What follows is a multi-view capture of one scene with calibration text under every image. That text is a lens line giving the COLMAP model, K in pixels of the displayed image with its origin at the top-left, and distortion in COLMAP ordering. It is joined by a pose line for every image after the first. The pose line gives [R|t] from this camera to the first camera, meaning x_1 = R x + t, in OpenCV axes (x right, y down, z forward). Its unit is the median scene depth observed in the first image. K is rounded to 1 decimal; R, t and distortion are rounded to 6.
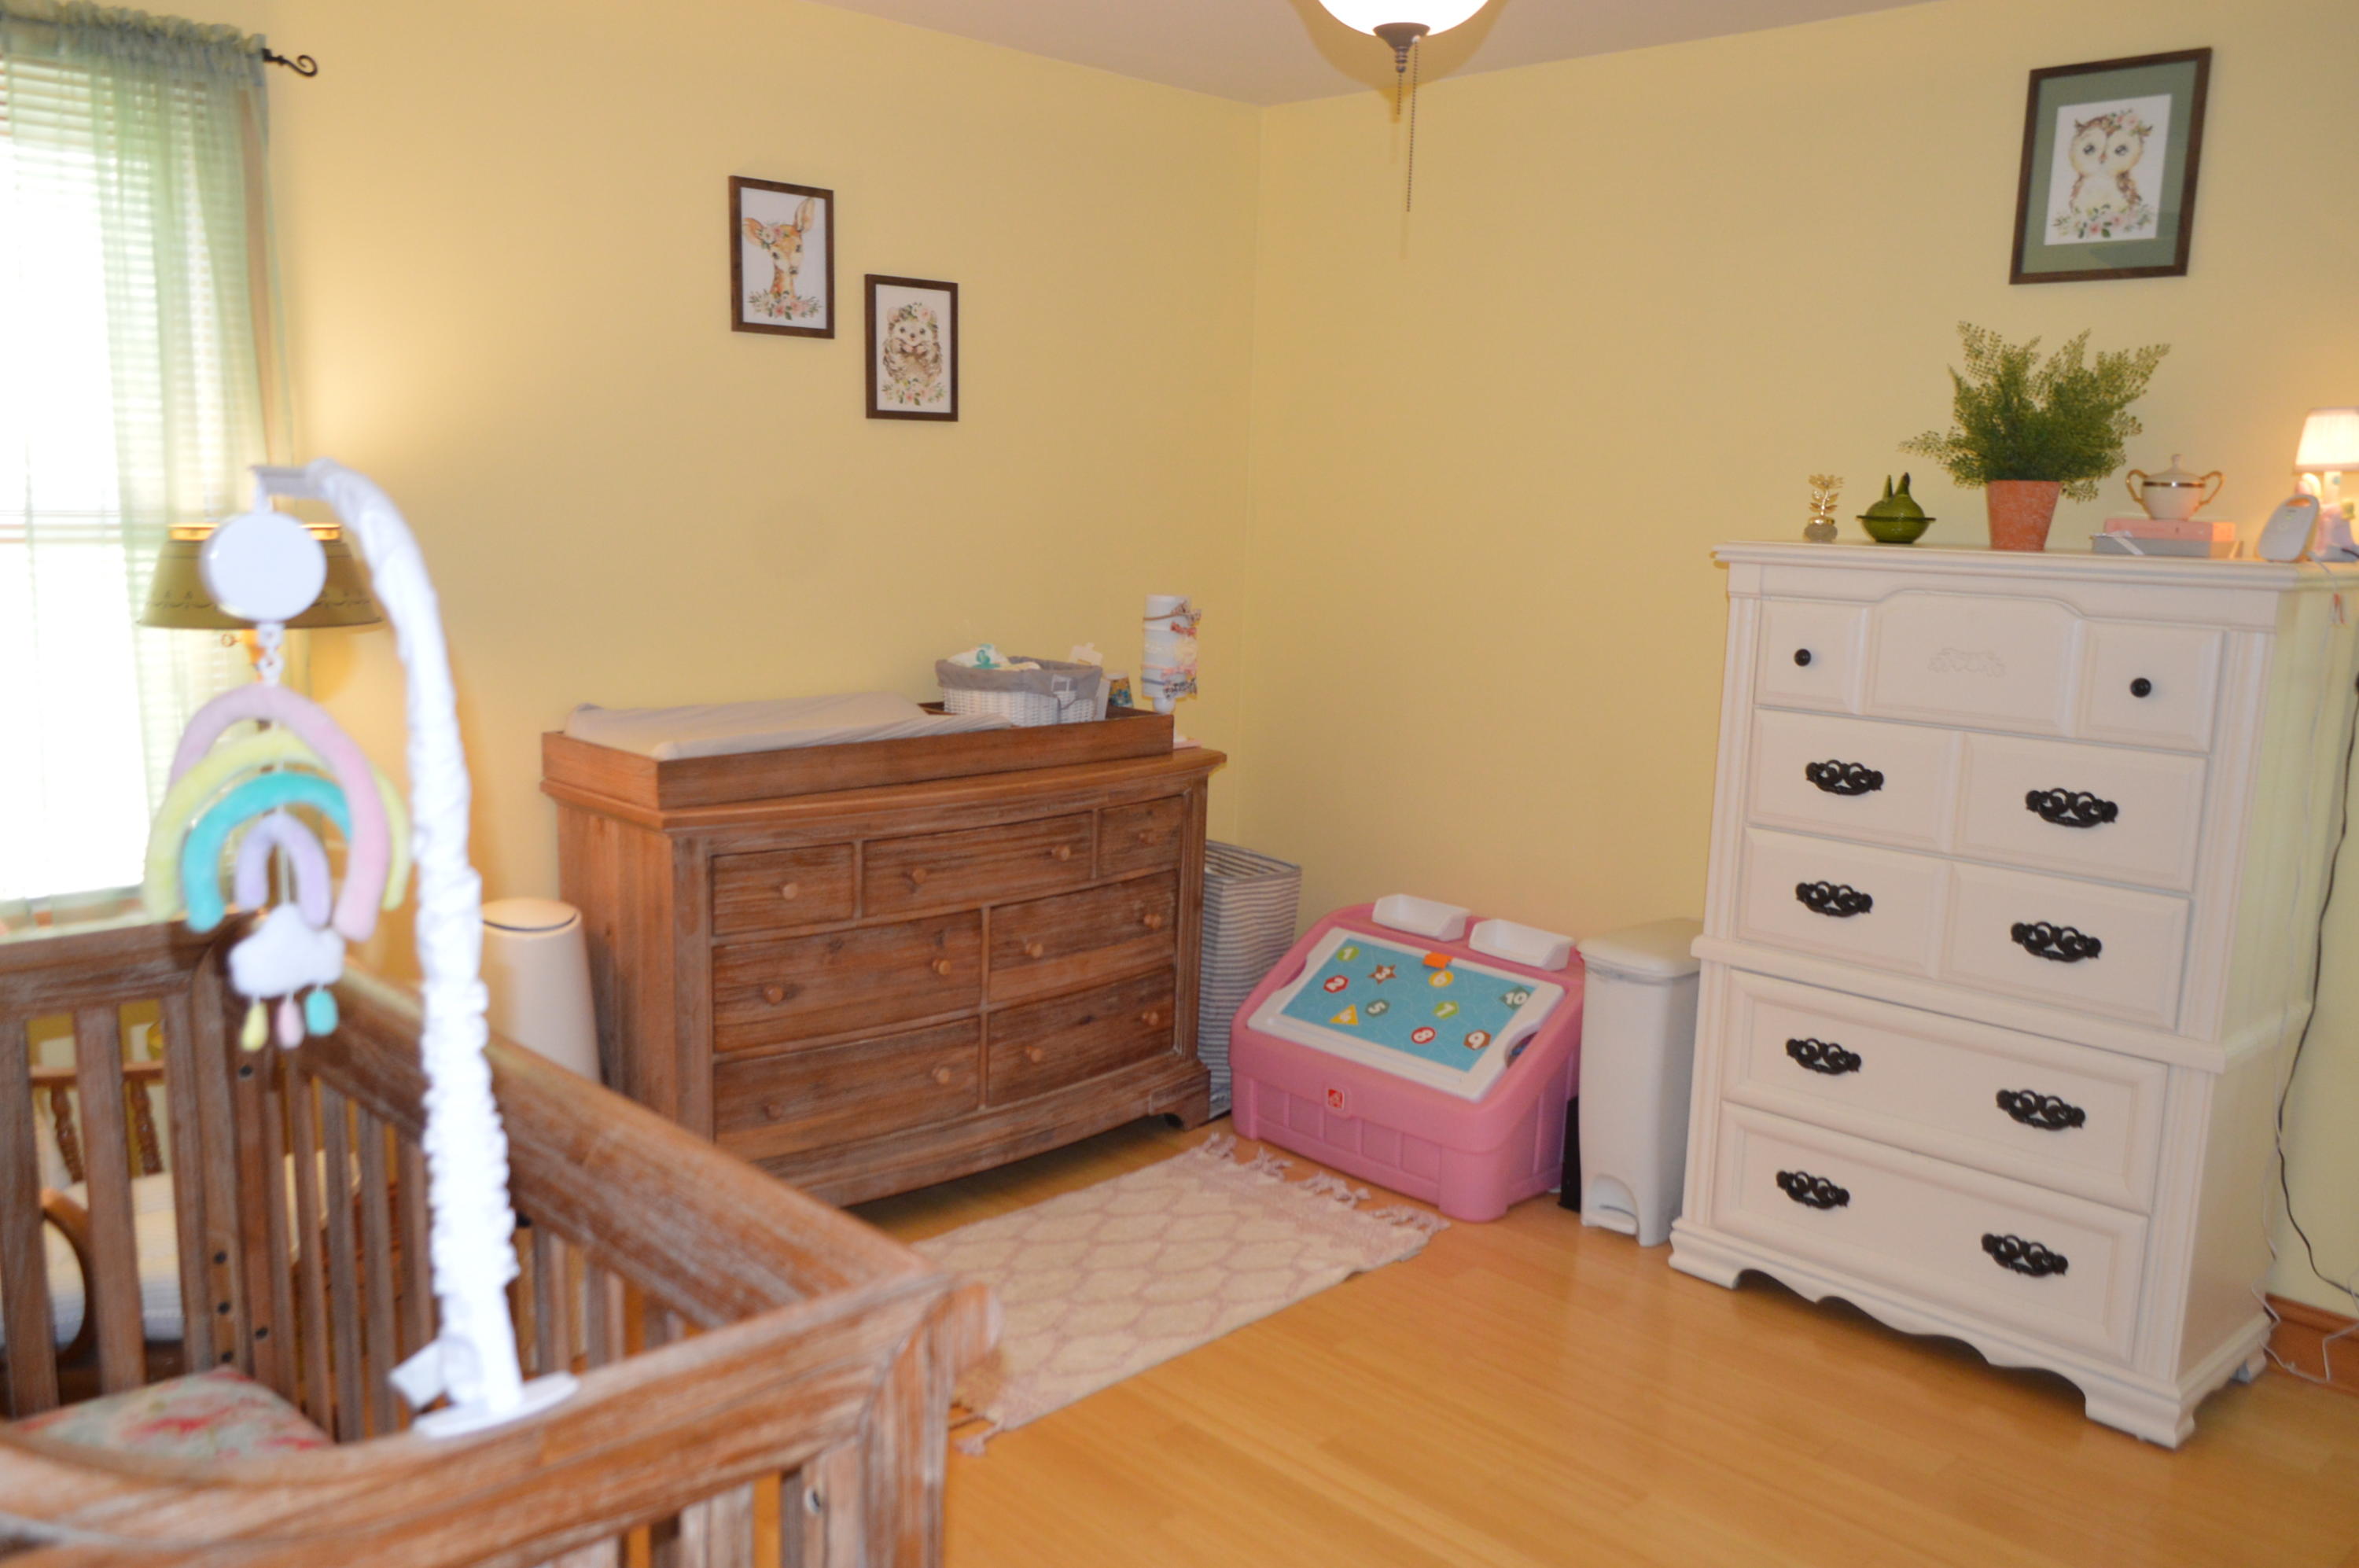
lens RADIAL K [[1862.7, 0, 1166.5], [0, 1862.7, 807.8], [0, 0, 1]] dist [-0.001879, -0.003326]
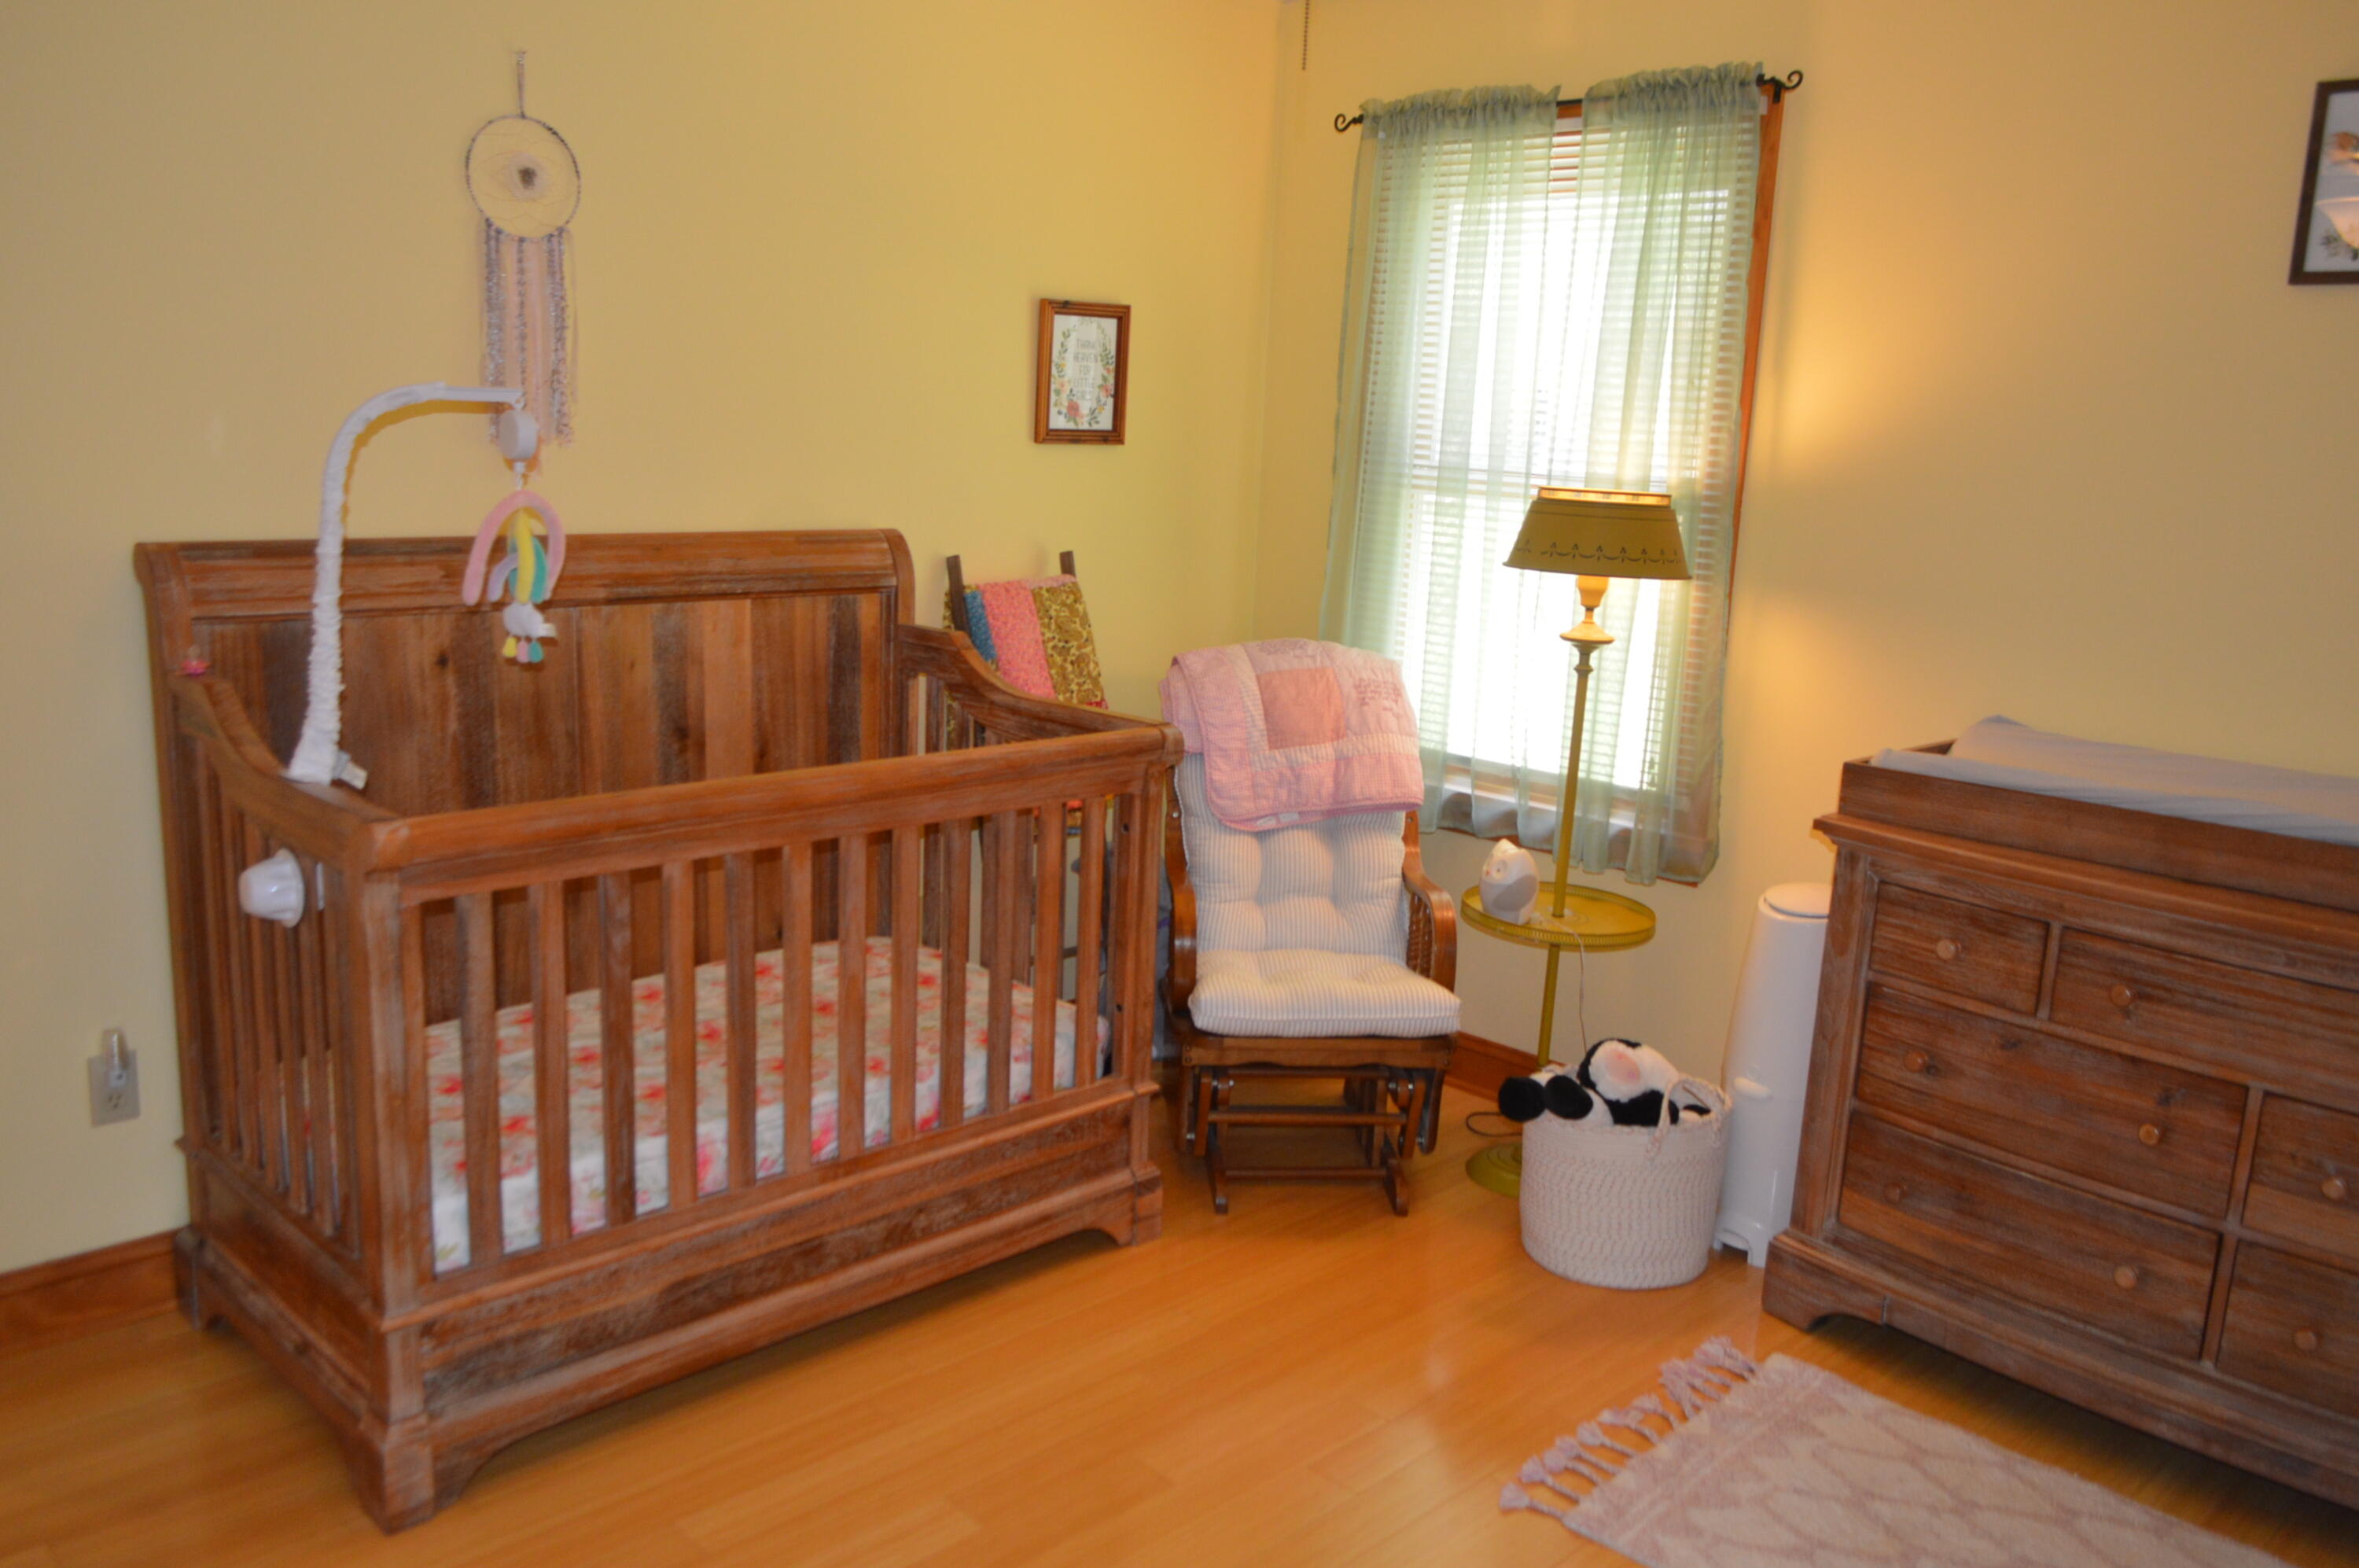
lens RADIAL K [[1862.7, 0, 1166.5], [0, 1862.7, 807.8], [0, 0, 1]] dist [-0.001879, -0.003326]
pose [[0.021890, 0.181246, -0.983194, 0.594378], [-0.216738, 0.960902, 0.172311, -0.083783], [0.975984, 0.209324, 0.060317, 0.577370]]
